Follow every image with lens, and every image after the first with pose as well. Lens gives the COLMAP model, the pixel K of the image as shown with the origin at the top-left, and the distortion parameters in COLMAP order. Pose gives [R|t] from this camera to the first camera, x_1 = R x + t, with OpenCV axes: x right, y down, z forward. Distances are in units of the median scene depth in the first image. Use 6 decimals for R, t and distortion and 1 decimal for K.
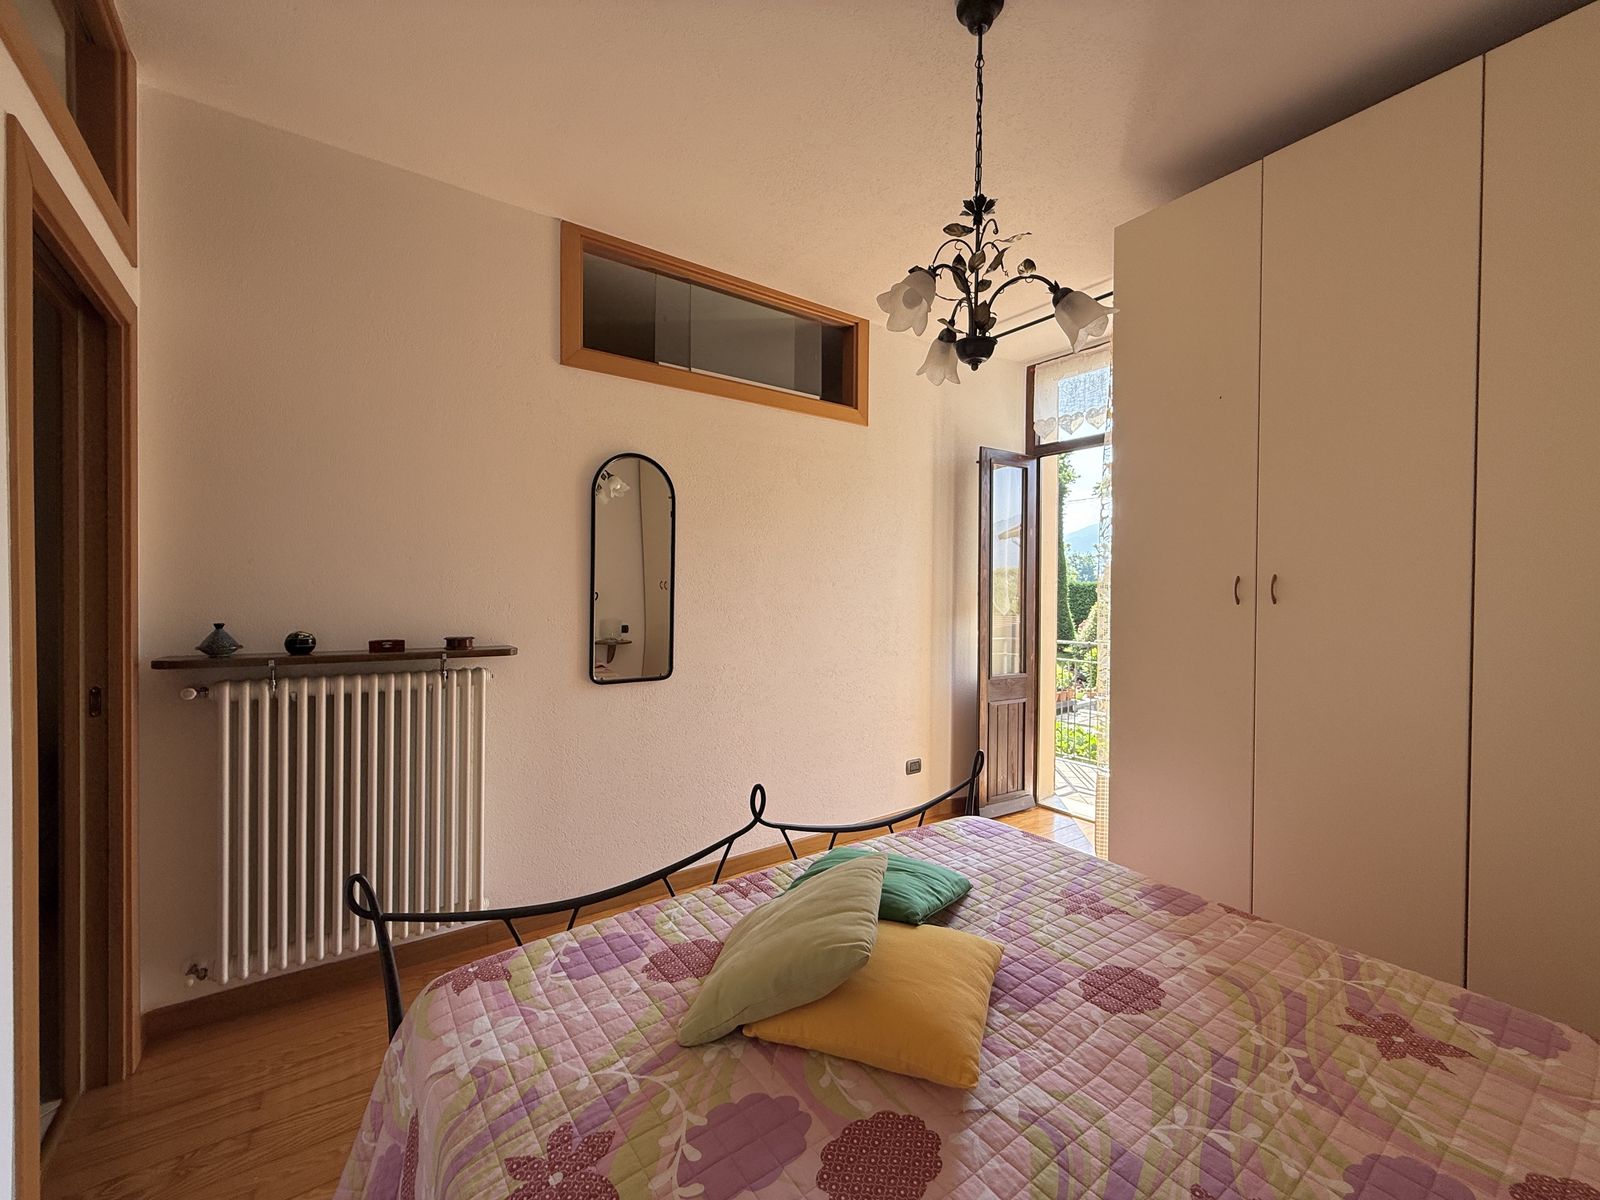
lens RADIAL K [[638.0, 0, 798.0], [0, 638.0, 600.1], [0, 0, 1]] dist [0.001574, -0.000678]
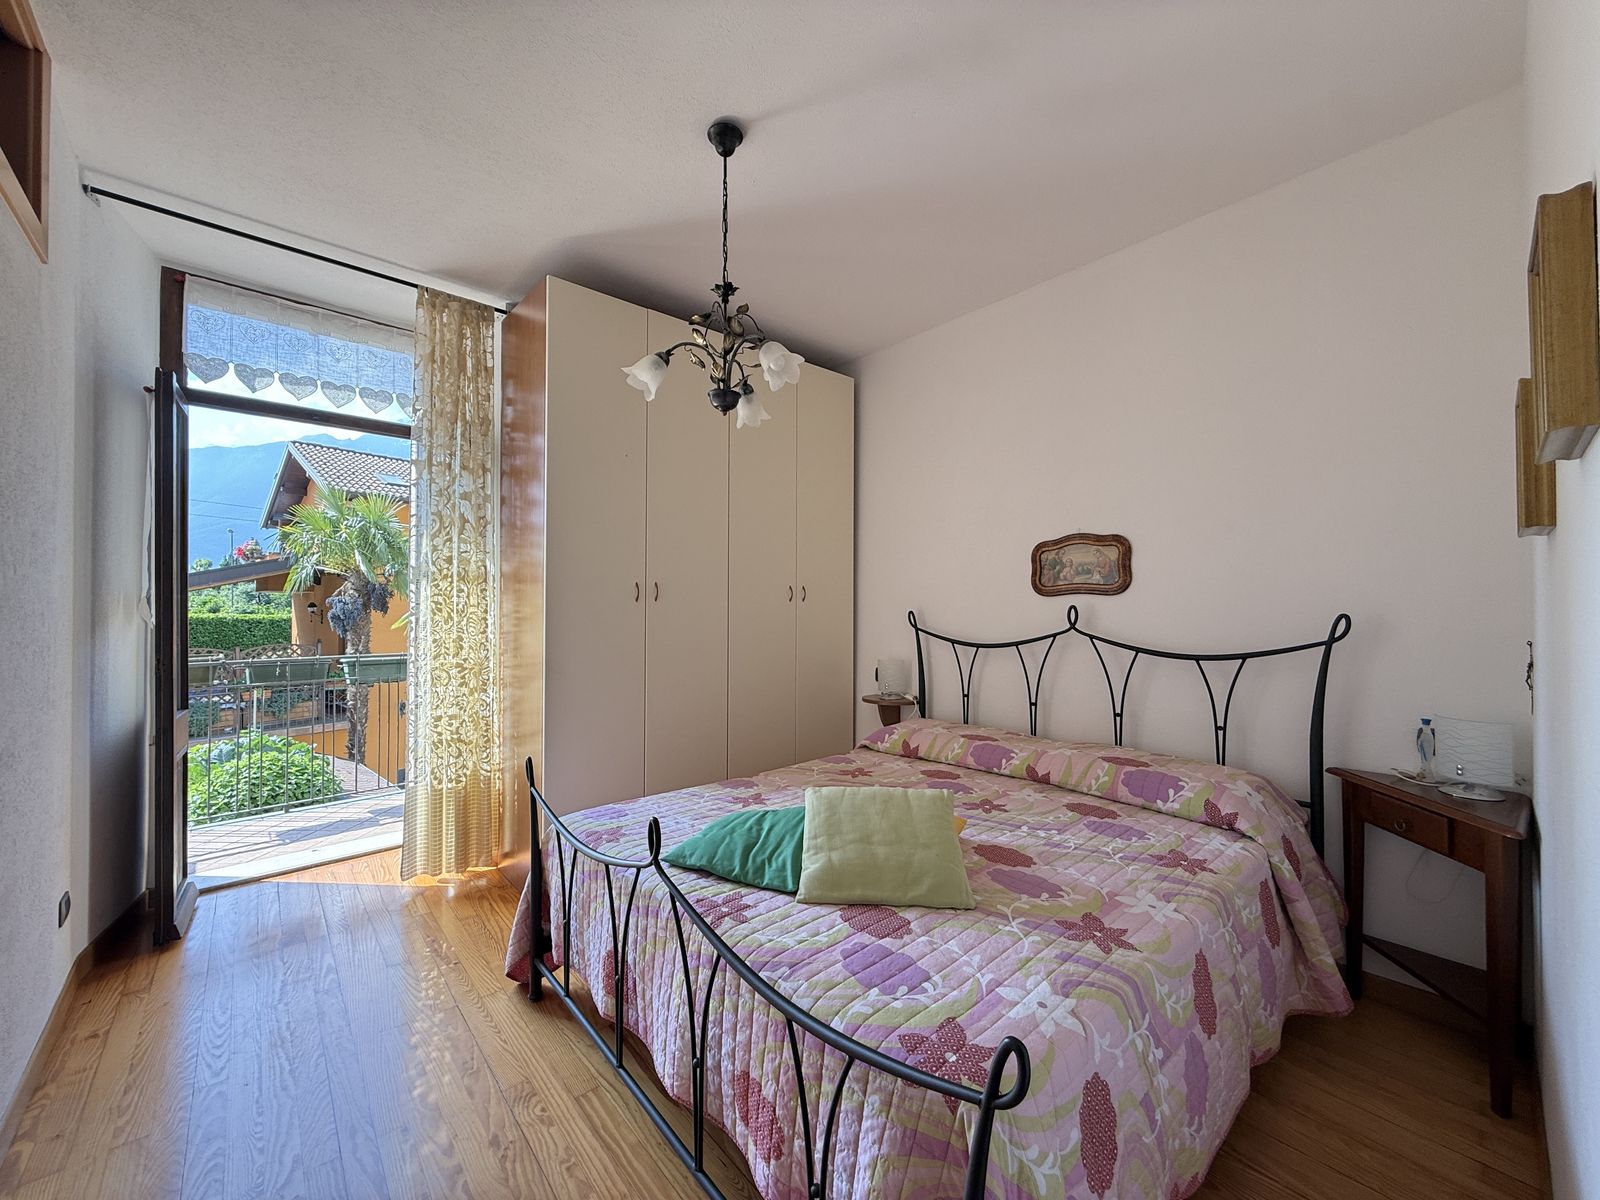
lens RADIAL K [[638.0, 0, 798.0], [0, 638.0, 600.1], [0, 0, 1]] dist [0.001574, -0.000678]
pose [[-0.107760, 0.000605, 0.994177, -1.269793], [0.011958, 0.999928, 0.000687, 0.010535], [-0.994105, 0.011963, -0.107759, 1.262950]]
